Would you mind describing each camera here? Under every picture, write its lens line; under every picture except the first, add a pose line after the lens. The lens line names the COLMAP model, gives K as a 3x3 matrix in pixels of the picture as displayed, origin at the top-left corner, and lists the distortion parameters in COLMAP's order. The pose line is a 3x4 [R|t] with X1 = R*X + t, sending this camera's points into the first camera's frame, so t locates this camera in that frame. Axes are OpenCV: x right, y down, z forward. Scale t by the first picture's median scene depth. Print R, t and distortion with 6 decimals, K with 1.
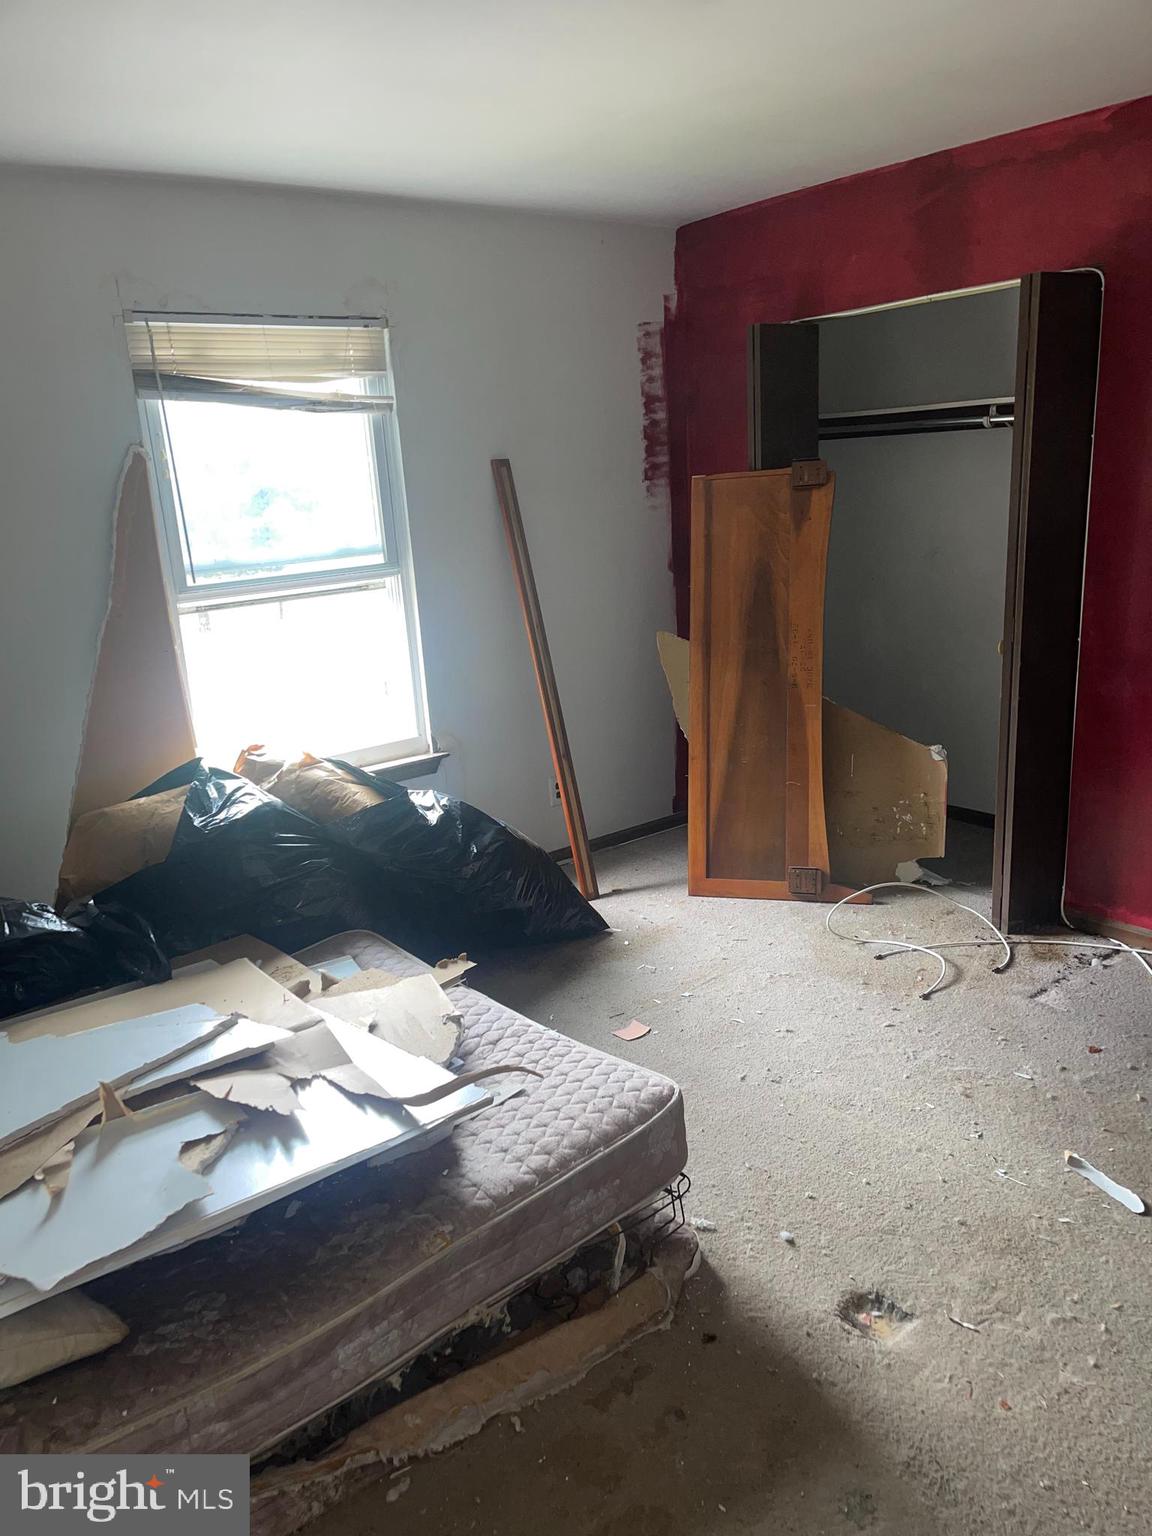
lens RADIAL K [[1157.7, 0, 589.8], [0, 1157.7, 774.8], [0, 0, 1]] dist [0.045966, -0.051466]
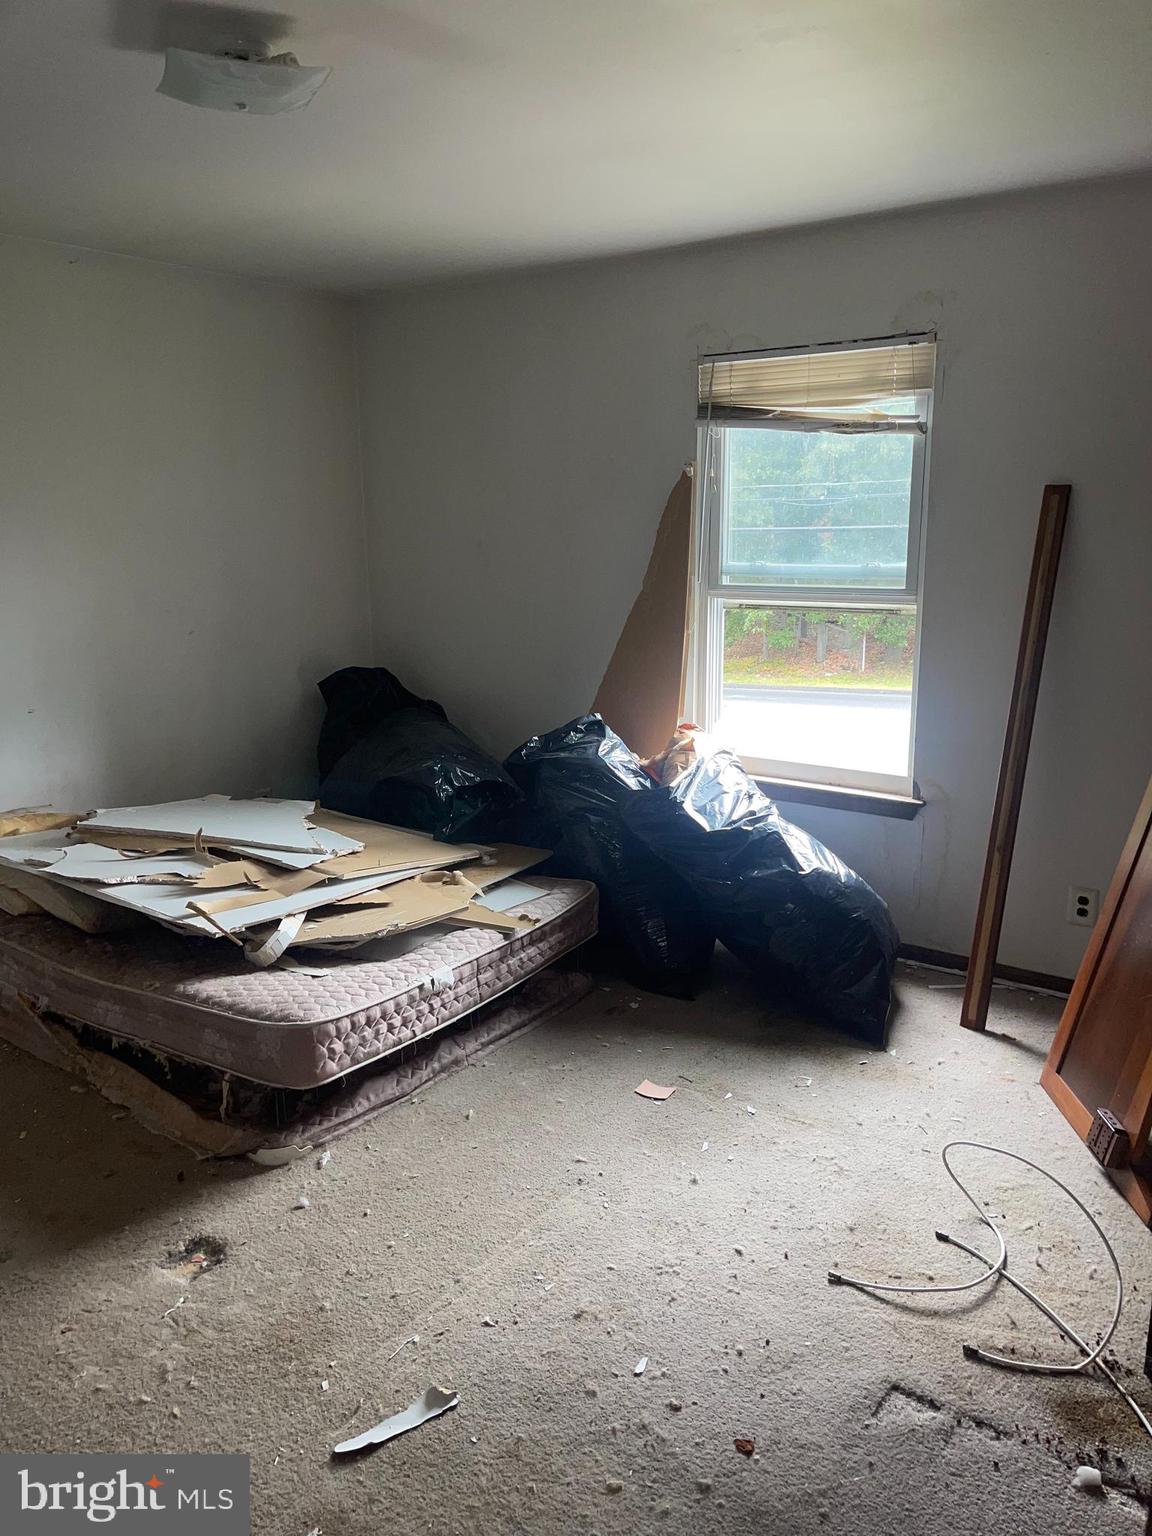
lens RADIAL K [[1157.7, 0, 588.6], [0, 1157.7, 764.1], [0, 0, 1]] dist [0.045966, -0.051466]
pose [[0.265228, 0.263930, -0.927359, 0.752145], [-0.262985, 0.945140, 0.193775, -0.181582], [0.927627, 0.192487, 0.320088, 0.535924]]
